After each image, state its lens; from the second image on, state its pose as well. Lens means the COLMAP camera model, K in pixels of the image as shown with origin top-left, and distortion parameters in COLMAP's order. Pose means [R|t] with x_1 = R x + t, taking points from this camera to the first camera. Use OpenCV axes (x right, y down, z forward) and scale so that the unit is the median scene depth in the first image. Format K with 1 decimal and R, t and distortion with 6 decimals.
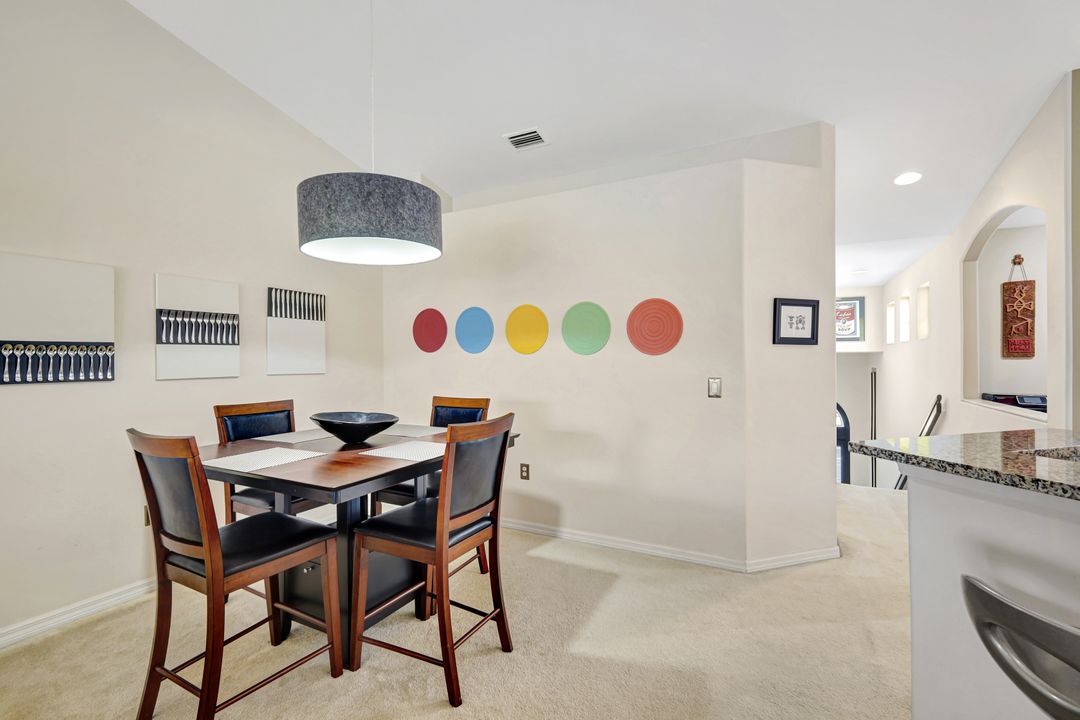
lens RADIAL K [[474.5, 0, 540.0], [0, 474.5, 360.0], [0, 0, 1]] dist [-0.000268, -0.000469]
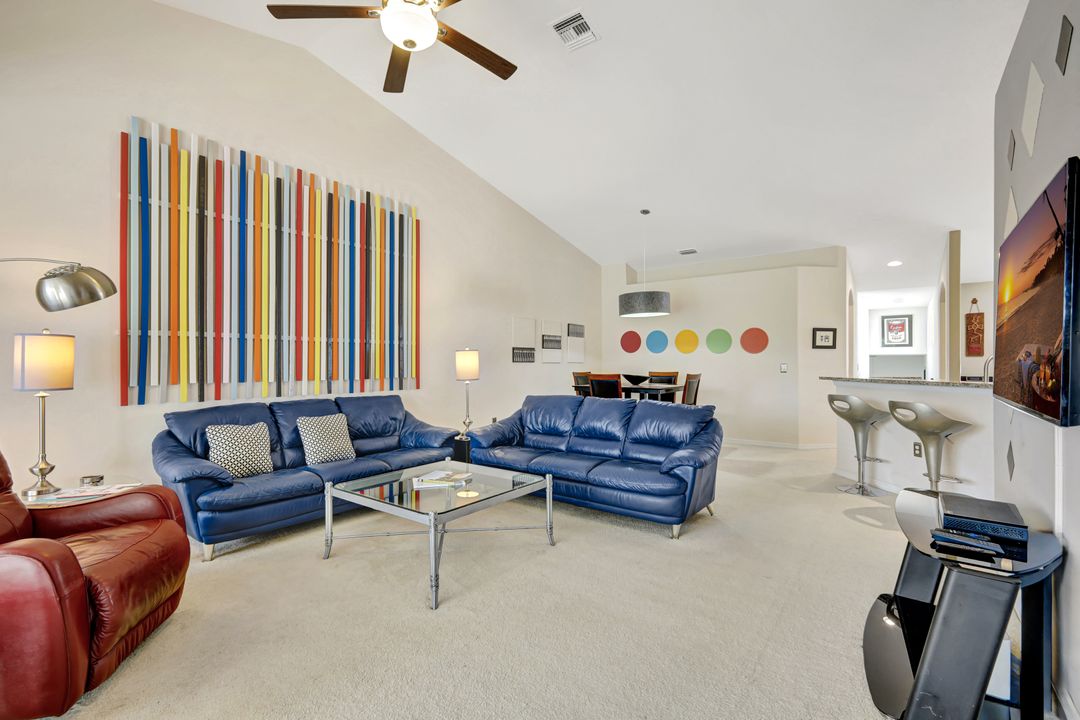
lens RADIAL K [[453.4, 0, 527.1], [0, 453.4, 361.3], [0, 0, 1]] dist [0.000462, -0.007659]
pose [[0.979062, 0.004584, -0.203509, -0.357396], [-0.006274, 0.999951, -0.007659, 0.046858], [0.203464, 0.008775, 0.979043, -1.250157]]
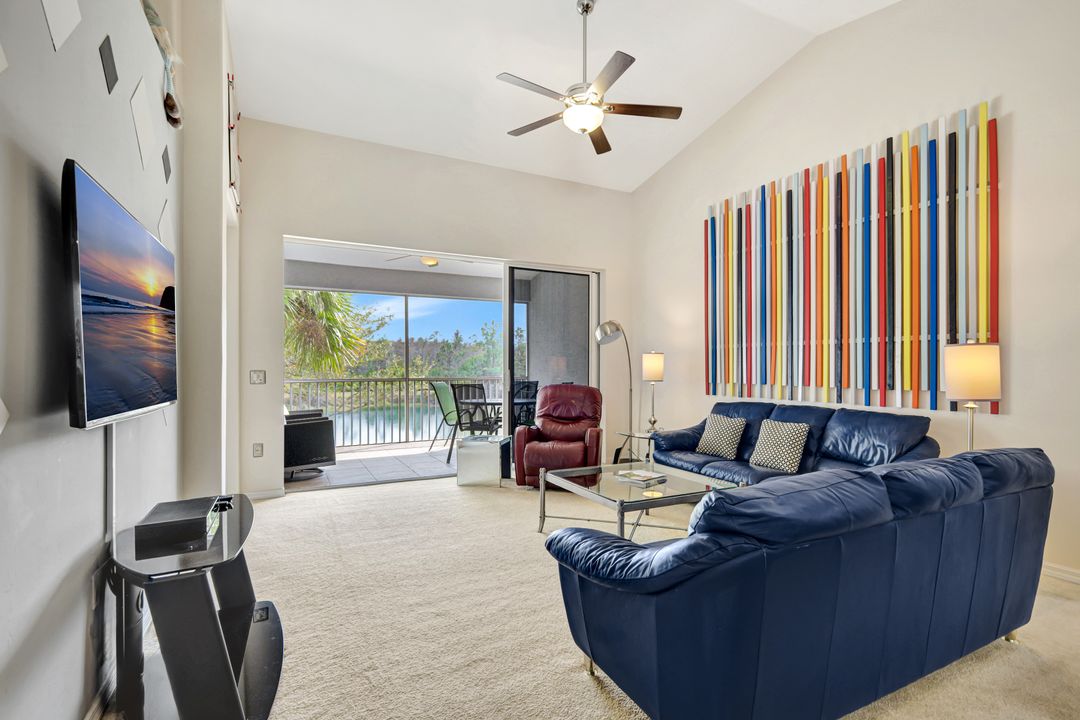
lens RADIAL K [[506.8, 0, 540.8], [0, 506.8, 364.9], [0, 0, 1]] dist [0.011662, -0.000568]
pose [[-0.585362, 0.000538, -0.810772, 0.312316], [-0.003472, 0.999989, 0.003170, 0.035831], [0.810764, 0.004671, -0.585354, 0.088001]]
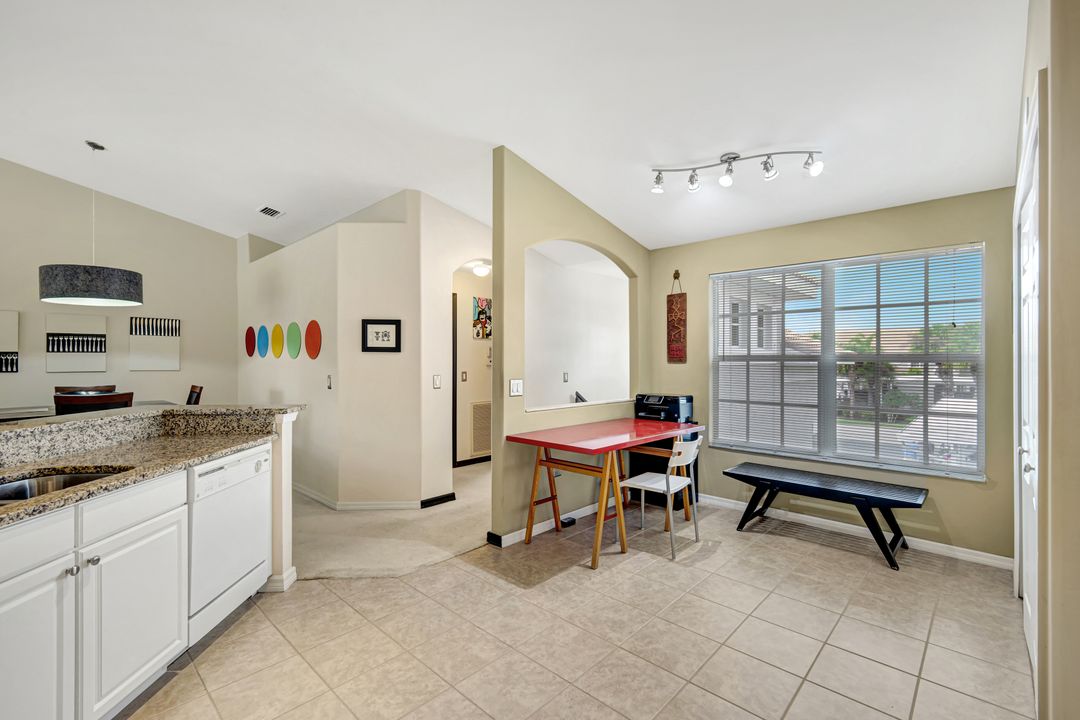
lens RADIAL K [[474.5, 0, 540.0], [0, 474.5, 360.0], [0, 0, 1]] dist [-0.000268, -0.000469]
pose [[0.963759, 0.003385, -0.266754, 1.279156], [-0.004887, 0.999976, -0.004965, -0.004391], [0.266731, 0.006089, 0.963752, -0.203698]]
